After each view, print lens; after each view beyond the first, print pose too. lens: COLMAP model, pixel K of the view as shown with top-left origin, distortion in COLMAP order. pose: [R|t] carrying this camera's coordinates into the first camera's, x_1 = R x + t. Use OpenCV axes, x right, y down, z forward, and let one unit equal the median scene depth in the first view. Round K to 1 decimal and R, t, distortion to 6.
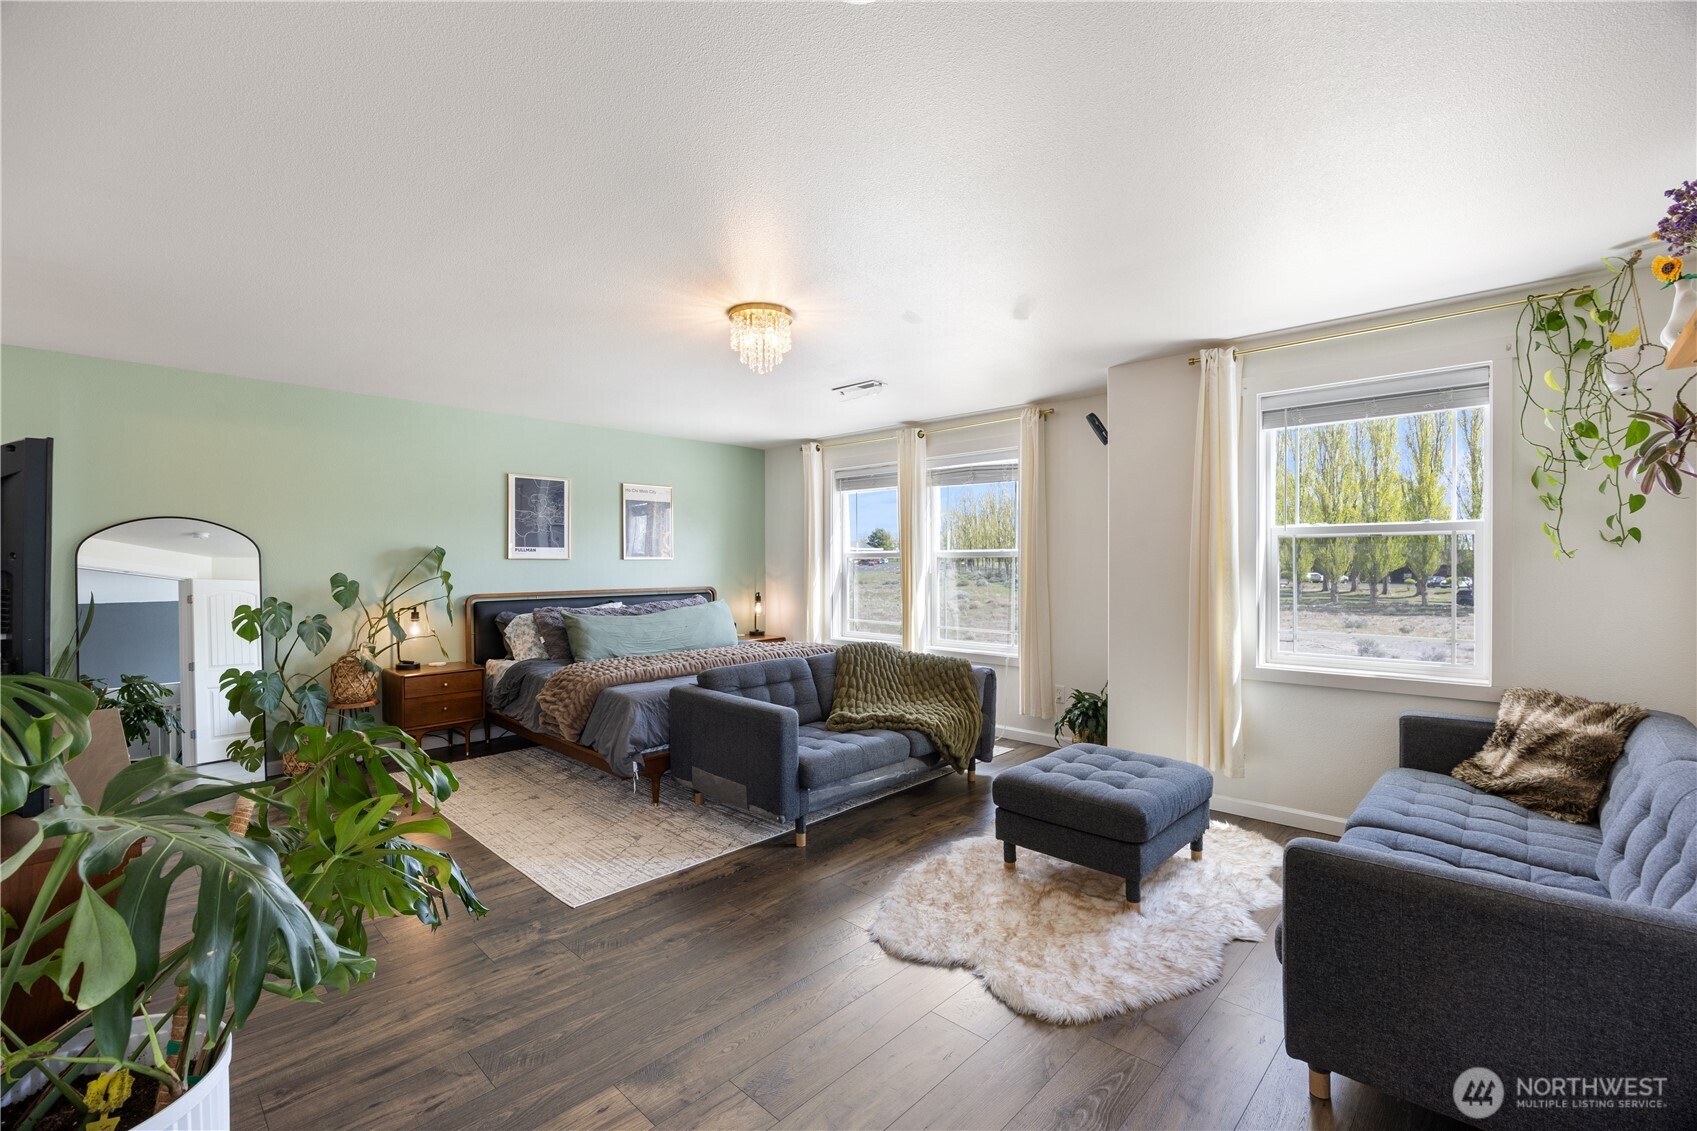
lens RADIAL K [[728.6, 0, 853.6], [0, 728.6, 557.4], [0, 0, 1]] dist [-0.002807, -0.000169]
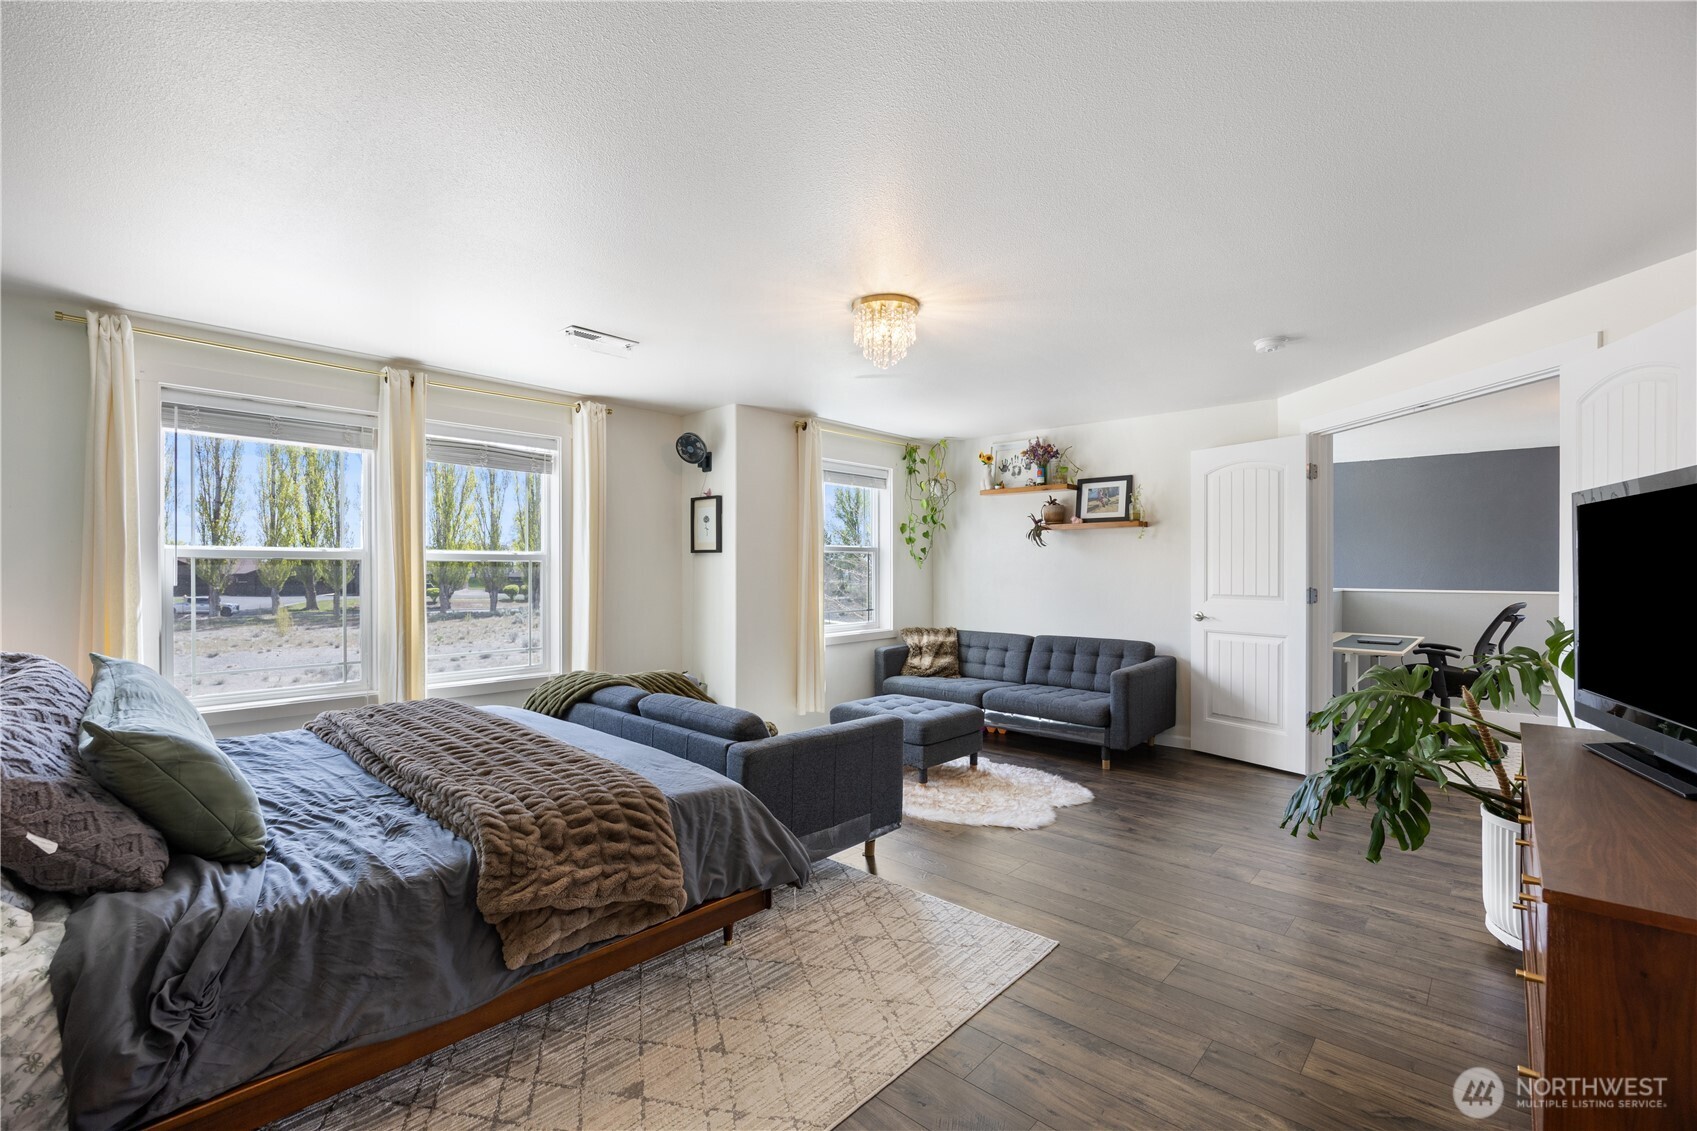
lens RADIAL K [[728.6, 0, 853.6], [0, 728.6, 557.4], [0, 0, 1]] dist [-0.002807, -0.000169]
pose [[-0.027289, 0.024786, 0.999320, -1.036769], [-0.006018, 0.999670, -0.024959, 0.020259], [-0.999609, -0.006695, -0.027131, 1.026172]]
